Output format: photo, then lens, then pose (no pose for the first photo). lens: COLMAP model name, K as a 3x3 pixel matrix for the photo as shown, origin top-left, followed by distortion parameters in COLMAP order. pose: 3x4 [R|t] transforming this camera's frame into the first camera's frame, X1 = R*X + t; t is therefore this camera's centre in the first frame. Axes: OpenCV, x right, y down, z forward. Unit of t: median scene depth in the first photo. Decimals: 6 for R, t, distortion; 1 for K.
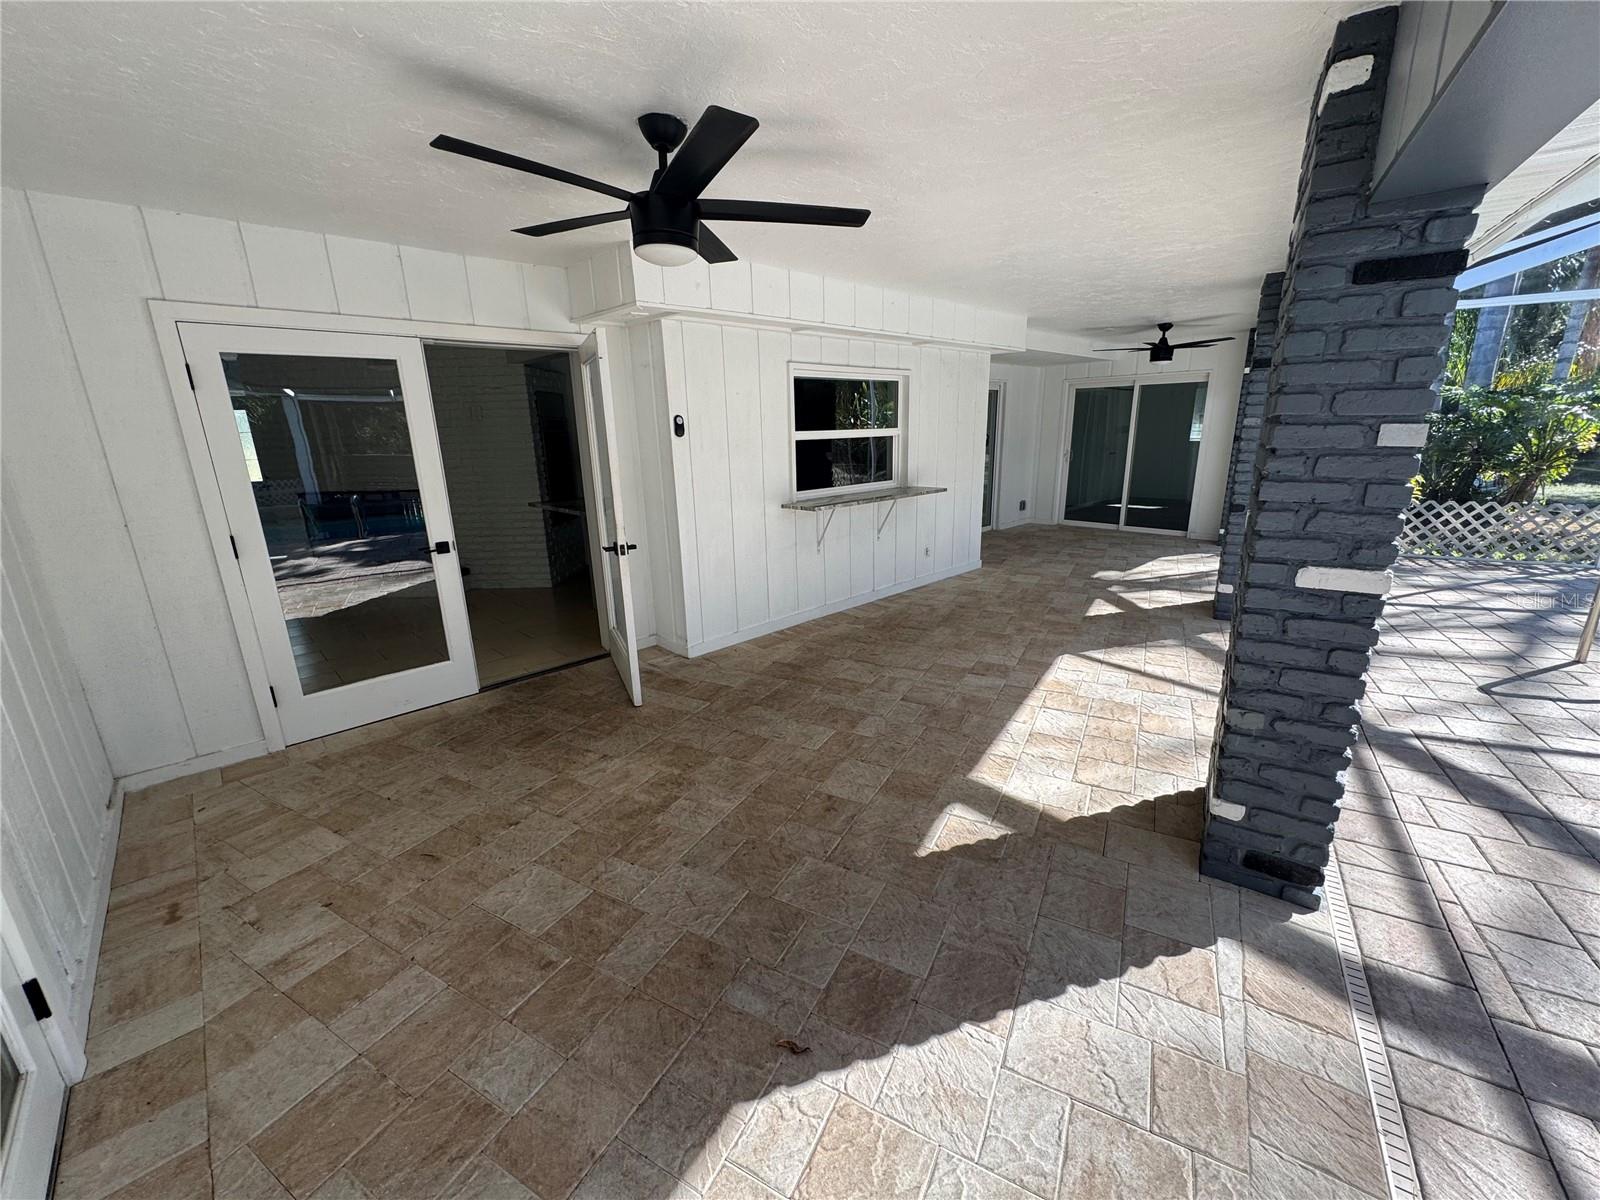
lens RADIAL K [[637.7, 0, 800.0], [0, 637.7, 600.0], [0, 0, 1]] dist [-0.002618, 0.000586]
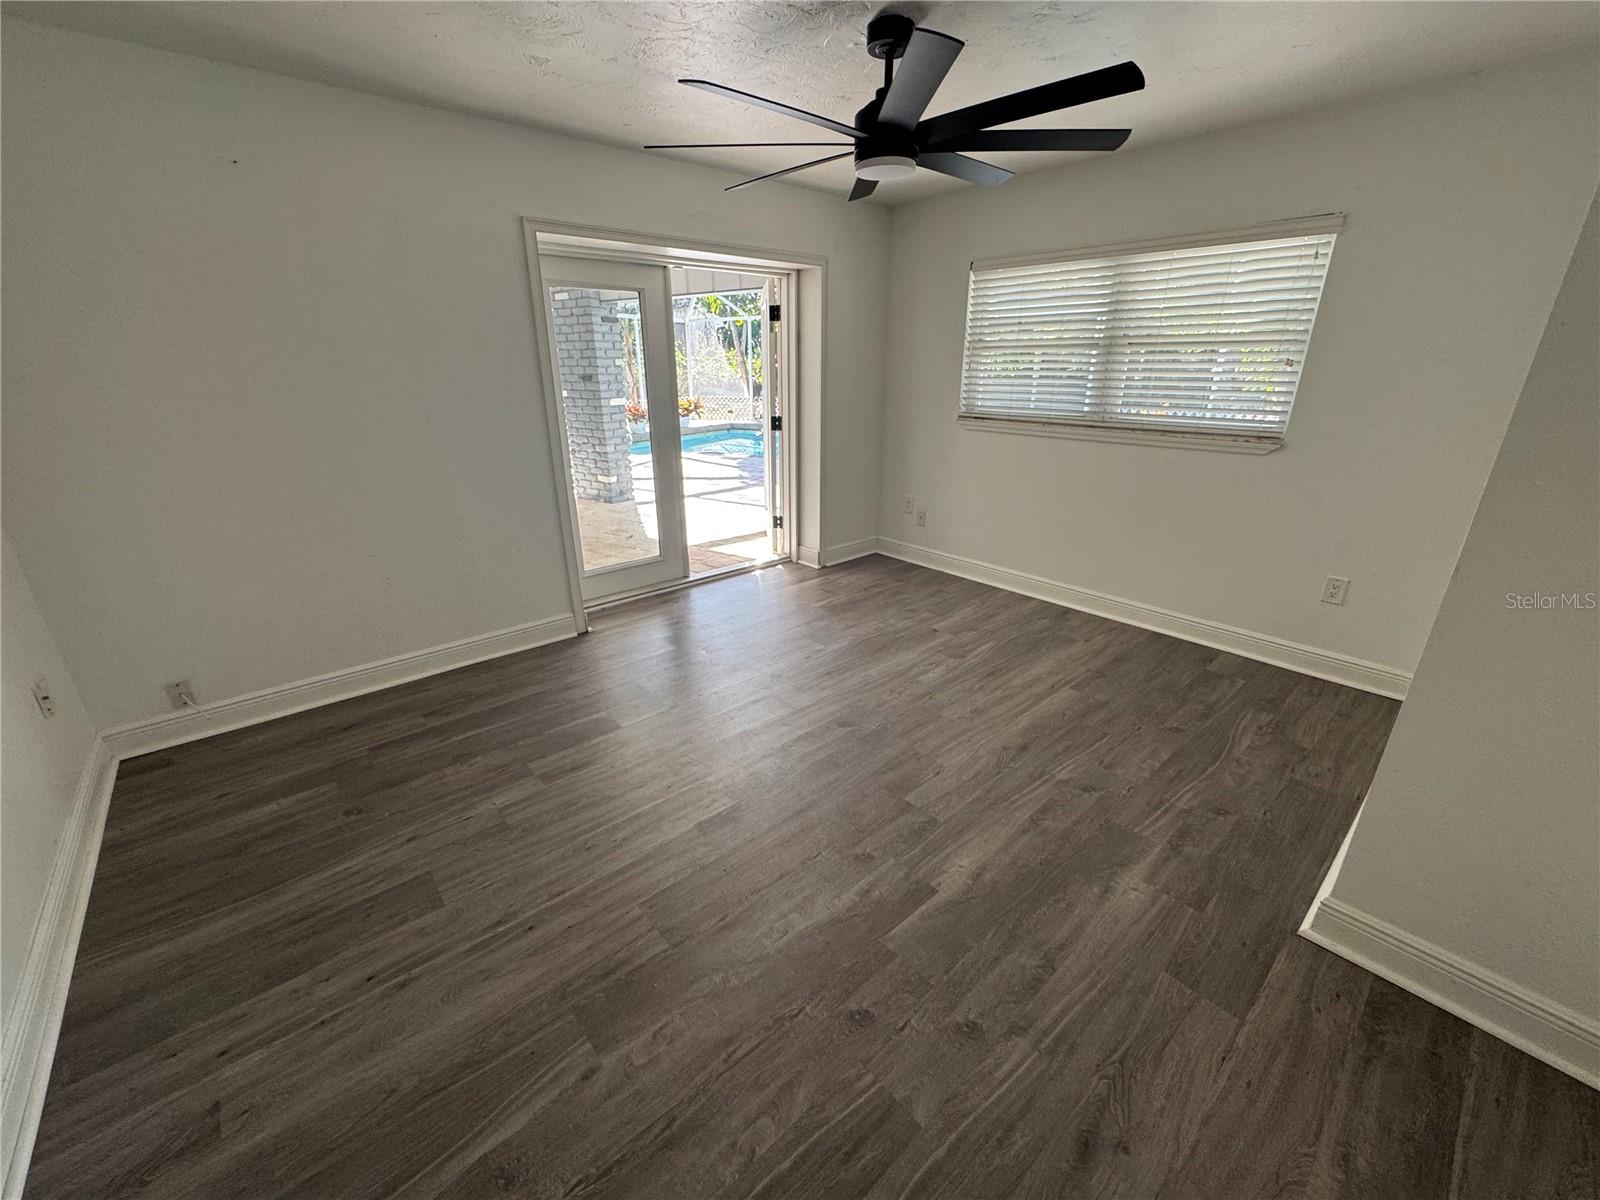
lens RADIAL K [[637.7, 0, 800.0], [0, 637.7, 600.0], [0, 0, 1]] dist [-0.002618, 0.000586]
pose [[0.046700, -0.329943, 0.942845, -3.011746], [0.263594, 0.914489, 0.306964, 0.166465], [-0.963502, 0.234193, 0.129678, -0.248065]]
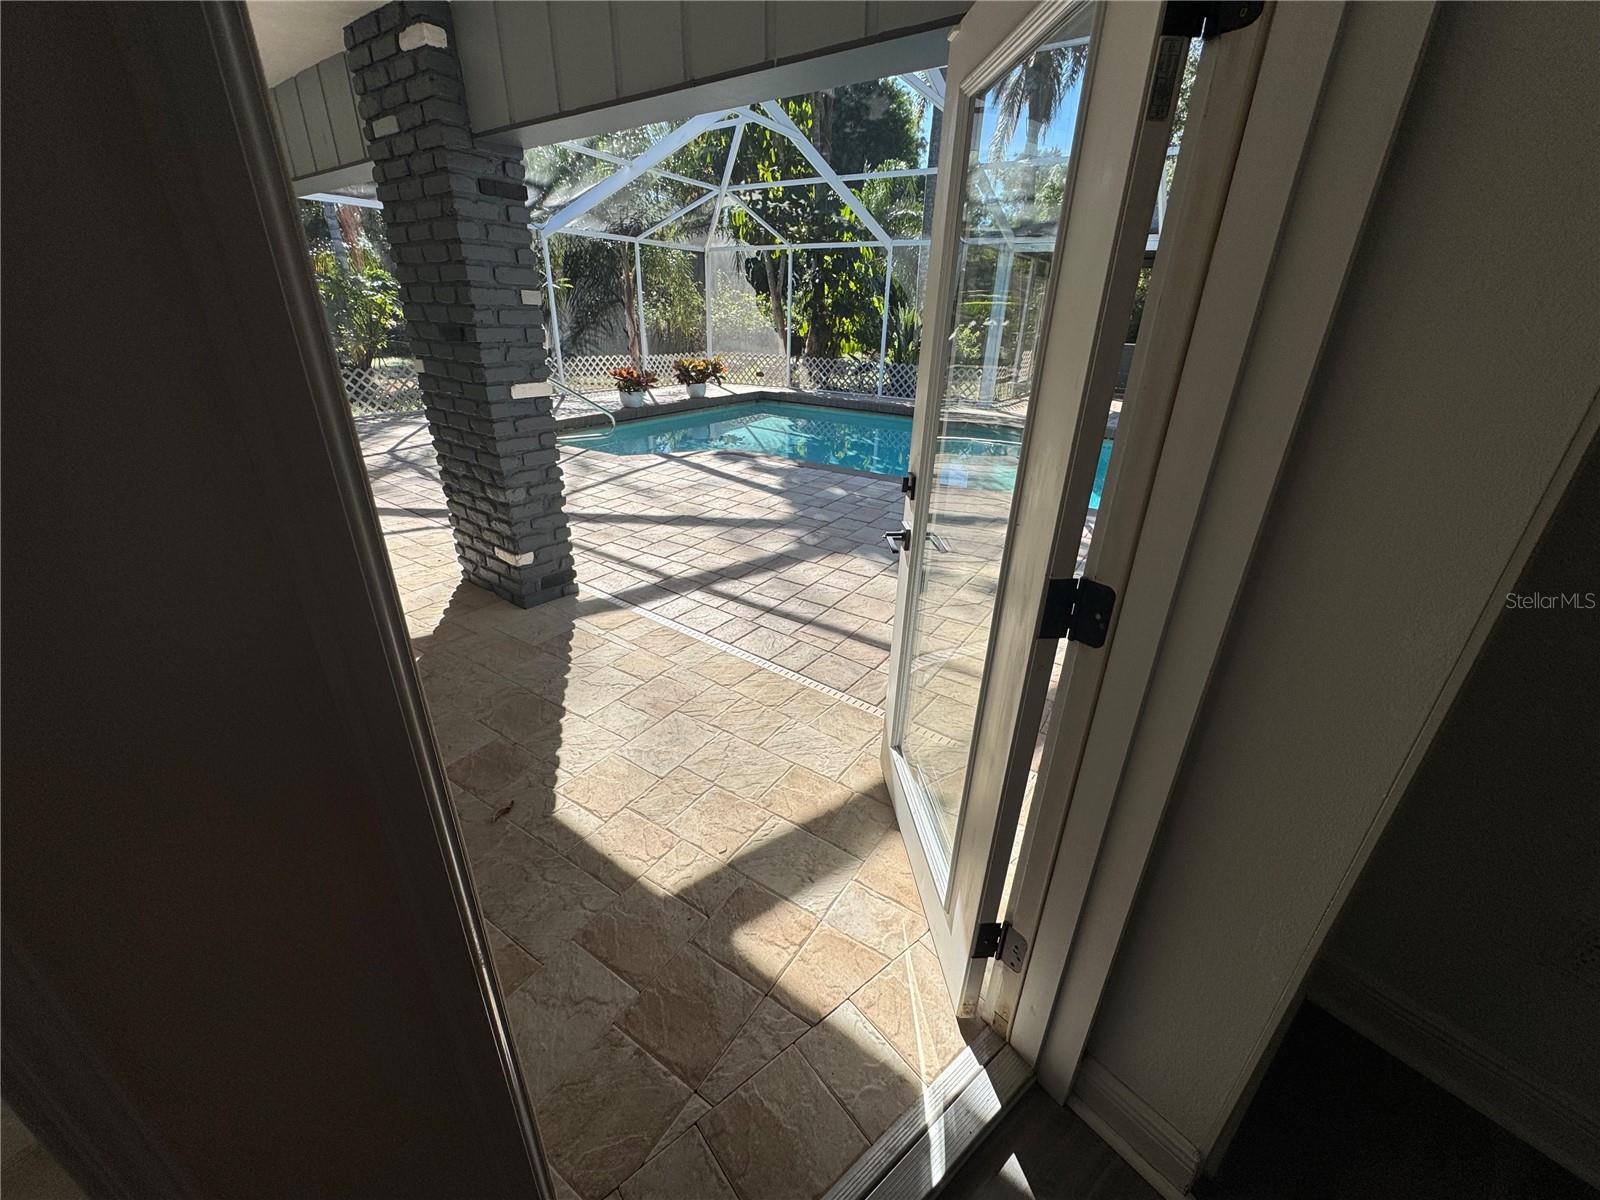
lens RADIAL K [[637.7, 0, 800.0], [0, 637.7, 600.0], [0, 0, 1]] dist [-0.002618, 0.000586]
pose [[0.082872, -0.392715, 0.915919, -0.818839], [0.237487, 0.900384, 0.364567, 0.021168], [-0.967849, 0.187307, 0.167881, 0.146687]]
